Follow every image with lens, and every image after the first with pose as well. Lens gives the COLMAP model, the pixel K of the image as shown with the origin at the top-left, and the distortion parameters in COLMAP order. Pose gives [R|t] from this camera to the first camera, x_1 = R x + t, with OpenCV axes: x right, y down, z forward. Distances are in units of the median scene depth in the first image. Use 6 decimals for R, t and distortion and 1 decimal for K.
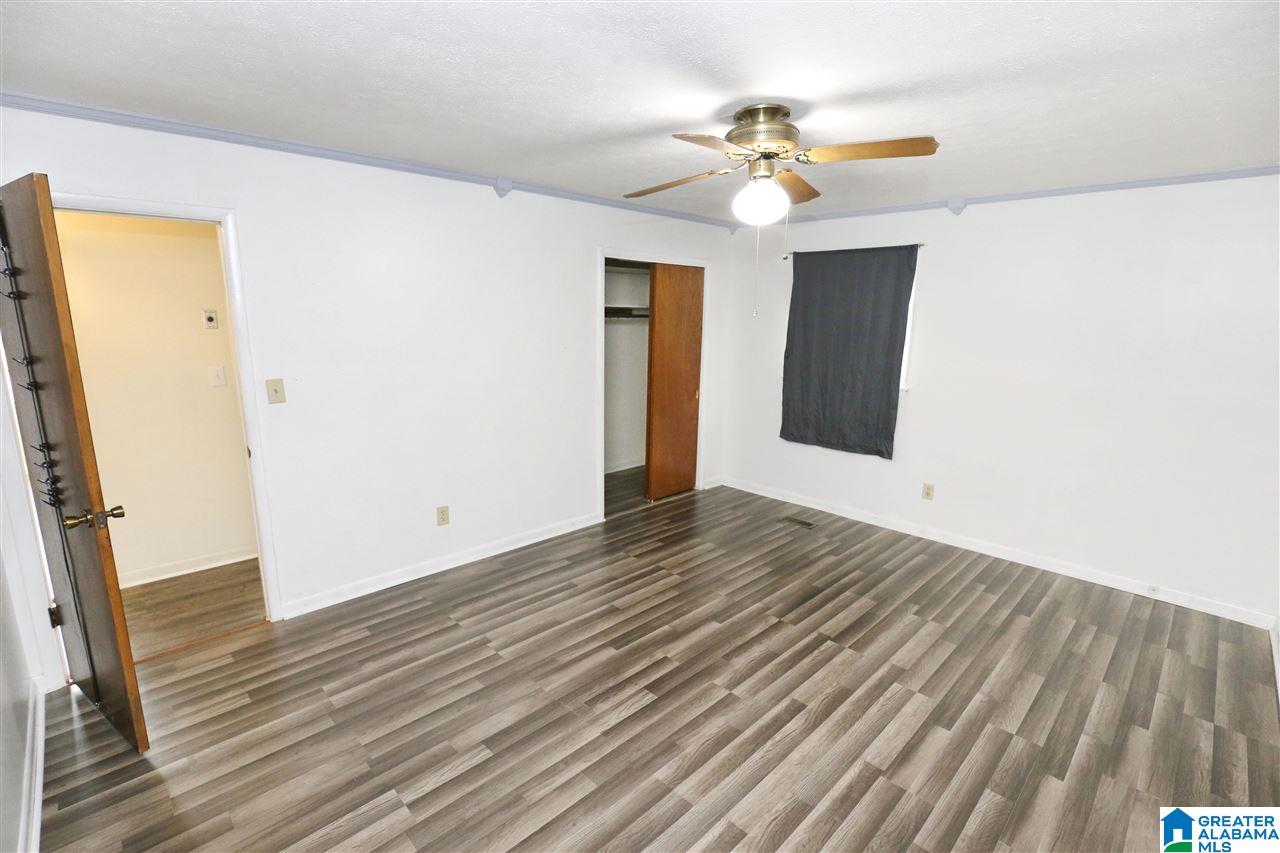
lens RADIAL K [[583.3, 0, 636.7], [0, 583.3, 432.4], [0, 0, 1]] dist [-0.036258, 0.006949]
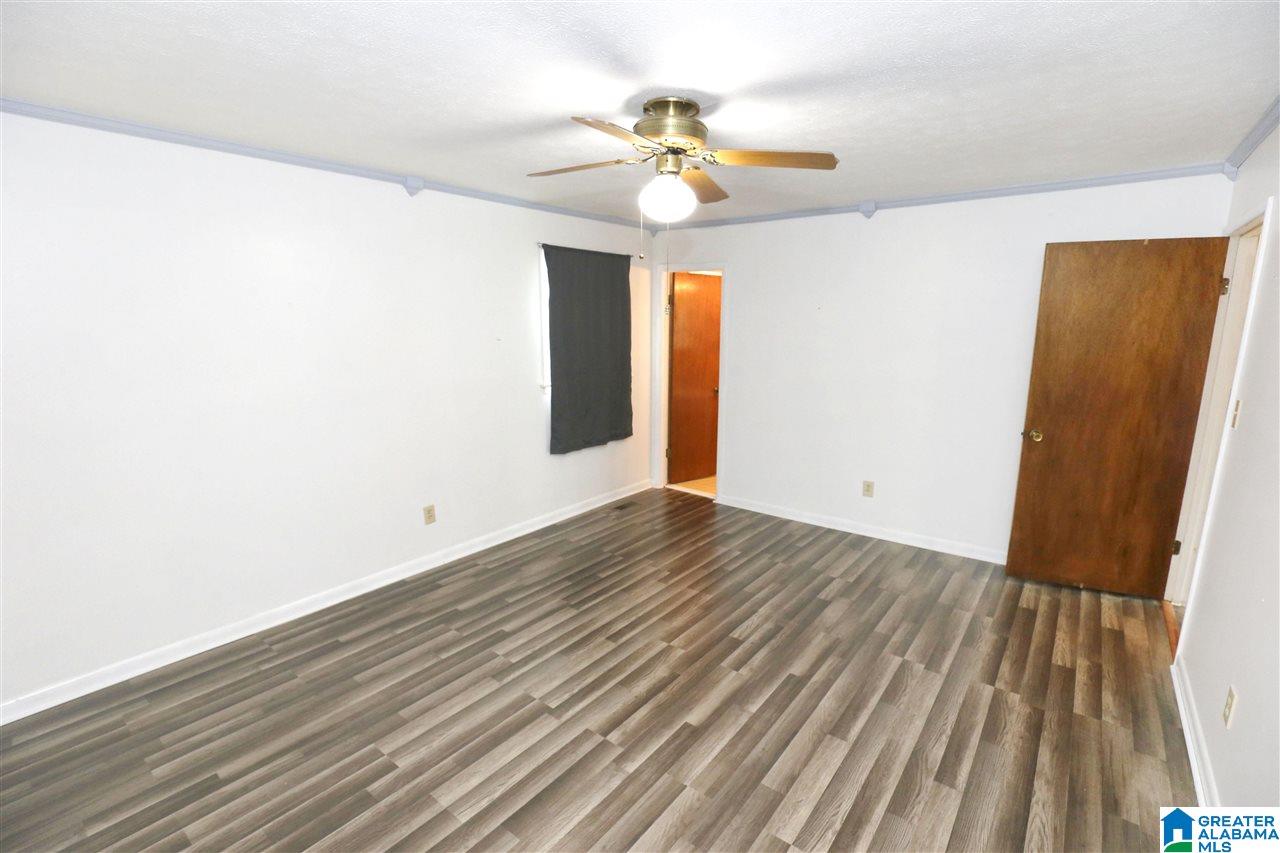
lens RADIAL K [[583.3, 0, 636.7], [0, 583.3, 432.4], [0, 0, 1]] dist [-0.036258, 0.006949]
pose [[-0.991627, 0.013608, -0.128413, 0.352011], [-0.036740, 0.923605, 0.381581, -0.355183], [0.123795, 0.383104, -0.915372, 1.806148]]
